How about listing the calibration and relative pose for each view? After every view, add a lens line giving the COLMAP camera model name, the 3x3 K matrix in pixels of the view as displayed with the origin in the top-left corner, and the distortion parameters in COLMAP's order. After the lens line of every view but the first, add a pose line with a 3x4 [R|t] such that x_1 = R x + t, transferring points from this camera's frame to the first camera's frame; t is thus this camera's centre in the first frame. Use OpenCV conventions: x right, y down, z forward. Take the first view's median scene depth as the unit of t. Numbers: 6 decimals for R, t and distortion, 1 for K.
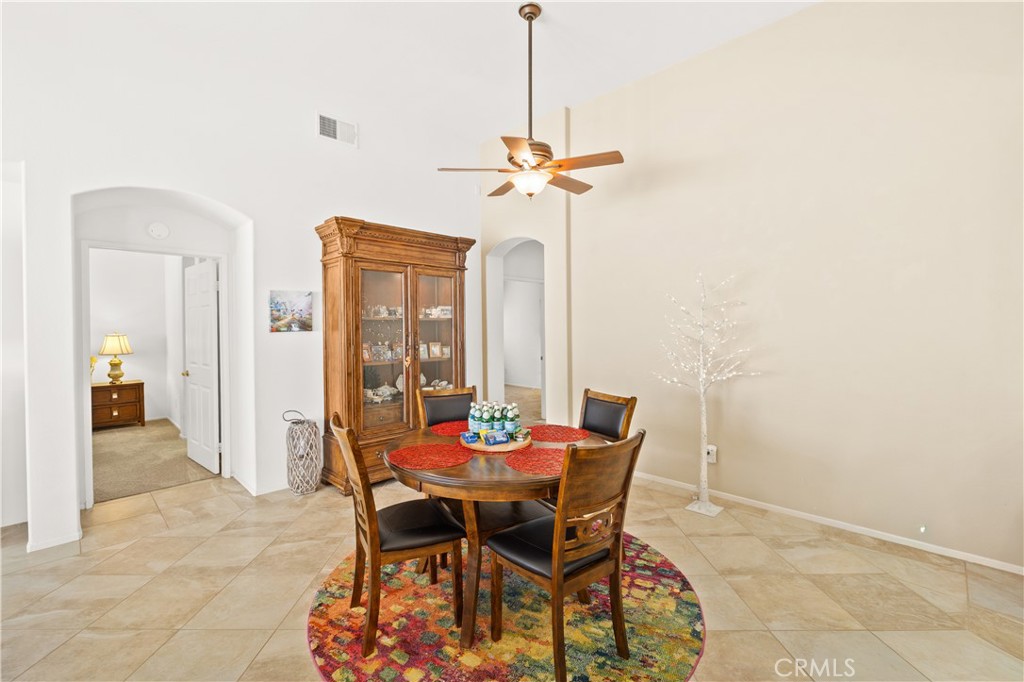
lens RADIAL K [[446.1, 0, 491.0], [0, 446.1, 329.0], [0, 0, 1]] dist [-0.003321, 0.000680]
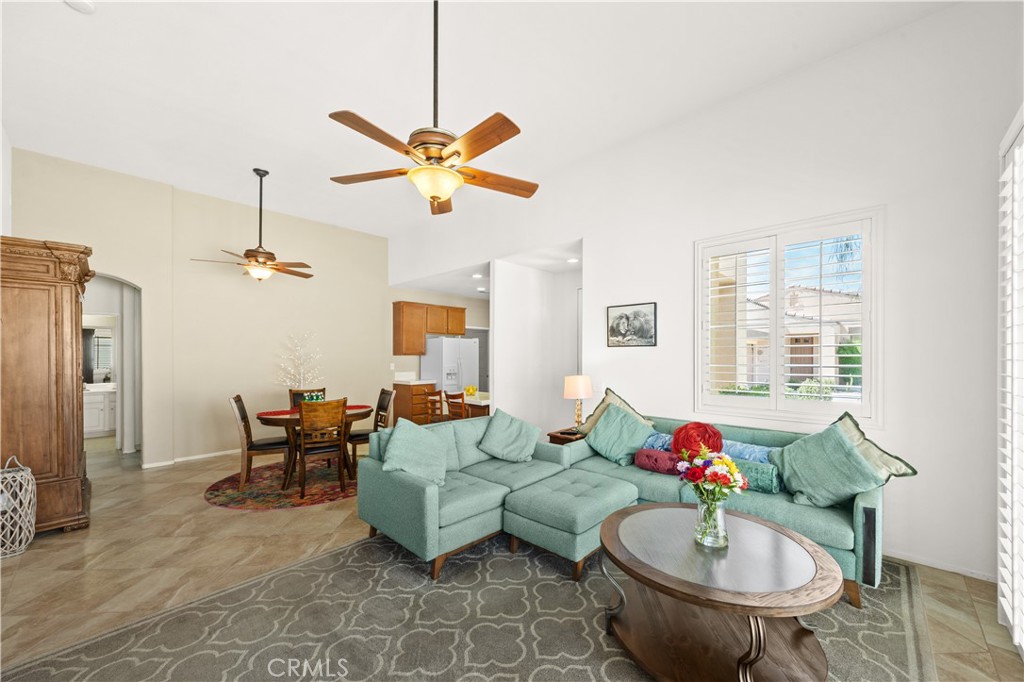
lens RADIAL K [[395.2, 0, 523.1], [0, 395.2, 350.3], [0, 0, 1]] dist [-0.001309, -0.000349]
pose [[-0.042209, 0.008338, 0.999074, -1.434419], [0.012733, 0.999888, -0.007806, 0.004301], [-0.999028, 0.012392, -0.042311, 0.073333]]
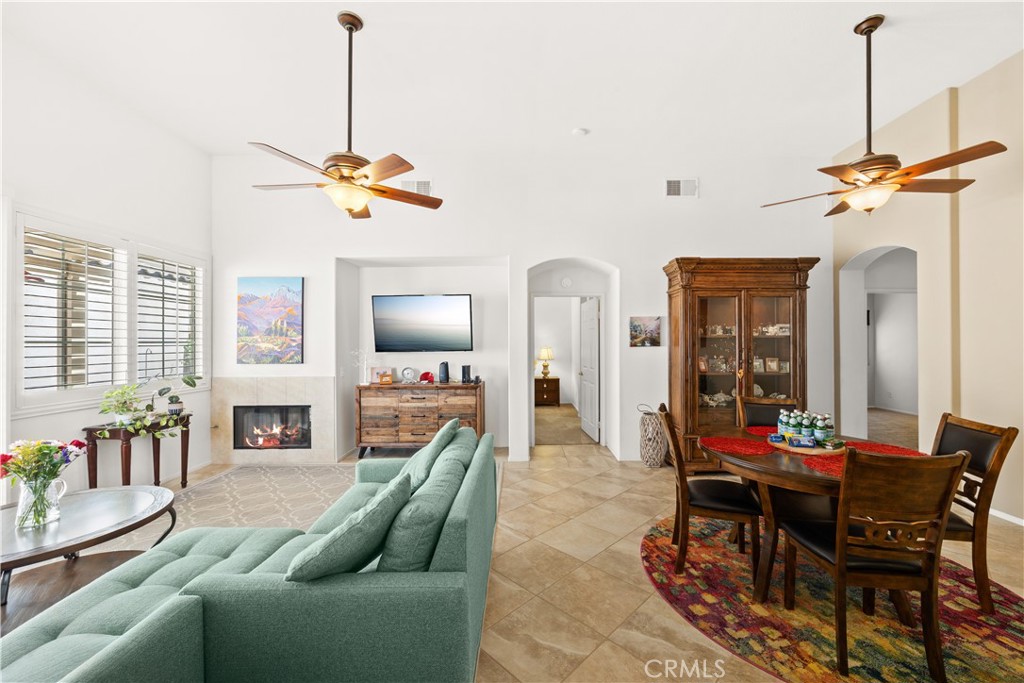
lens RADIAL K [[395.2, 0, 524.4], [0, 395.2, 340.4], [0, 0, 1]] dist [-0.001309, -0.000349]
pose [[0.726934, 0.000458, -0.686708, 0.137989], [-0.009159, 0.999917, -0.009028, 0.001526], [0.686647, 0.012852, 0.726878, -0.156999]]
